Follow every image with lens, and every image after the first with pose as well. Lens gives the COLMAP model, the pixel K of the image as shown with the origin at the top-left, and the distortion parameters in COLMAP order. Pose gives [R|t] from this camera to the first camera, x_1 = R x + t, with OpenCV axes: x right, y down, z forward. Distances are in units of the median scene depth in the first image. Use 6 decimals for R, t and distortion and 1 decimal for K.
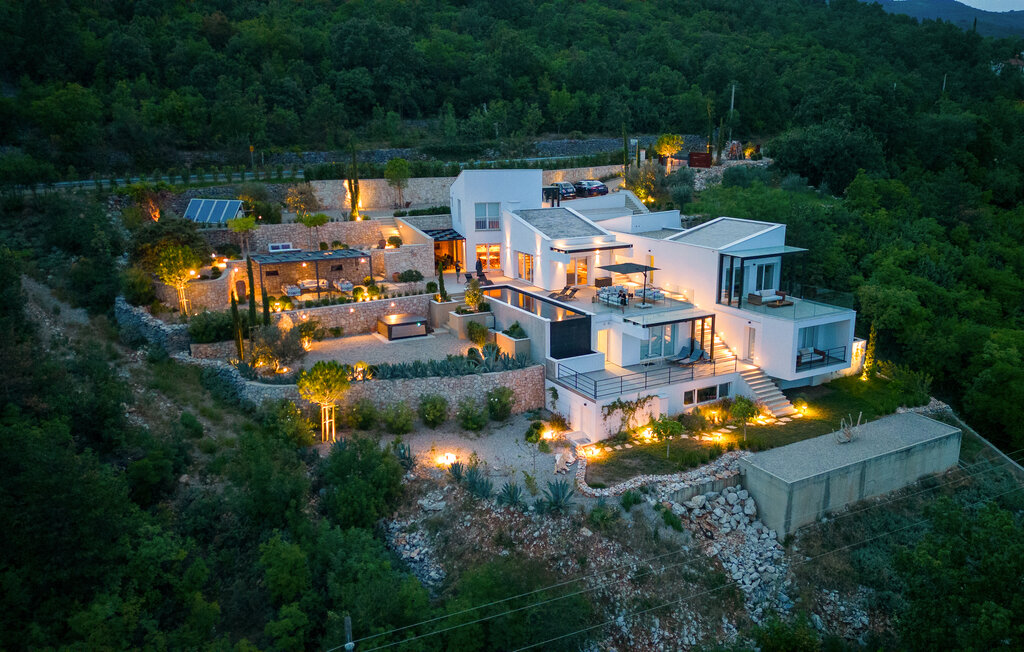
lens RADIAL K [[773.4, 0, 559.4], [0, 773.4, 324.0], [0, 0, 1]] dist [0.115990, -0.176770]
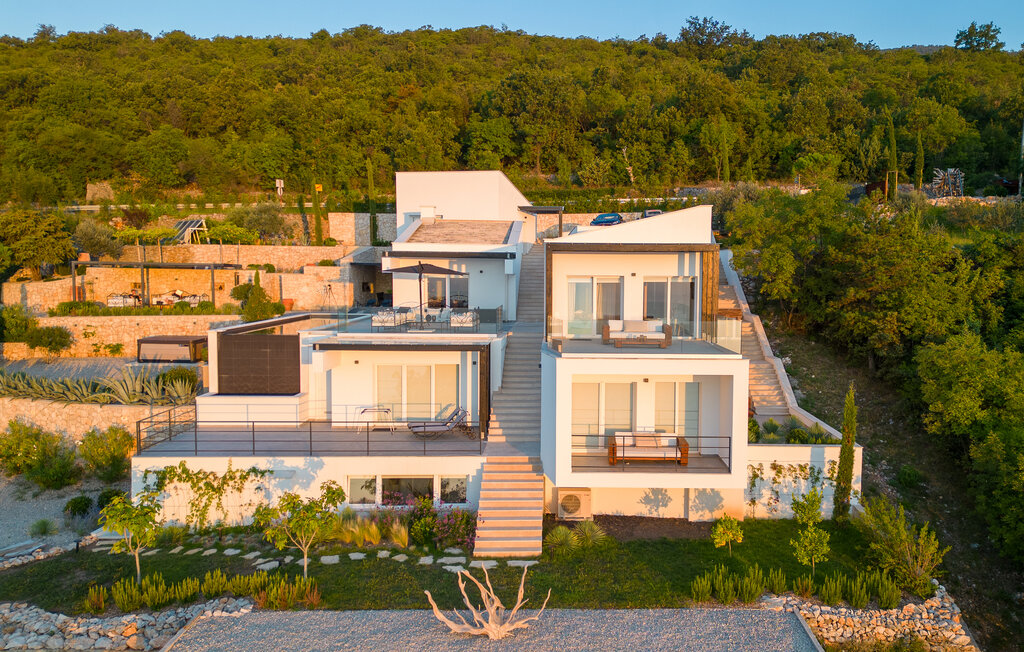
lens RADIAL K [[792.5, 0, 576.1], [0, 792.5, 322.4], [0, 0, 1]] dist [0.059477, -0.047111]
pose [[0.869907, 0.040865, -0.491520, 0.545864], [-0.125471, 0.982111, -0.140409, 0.041377], [0.476989, 0.183814, 0.859473, 0.586642]]
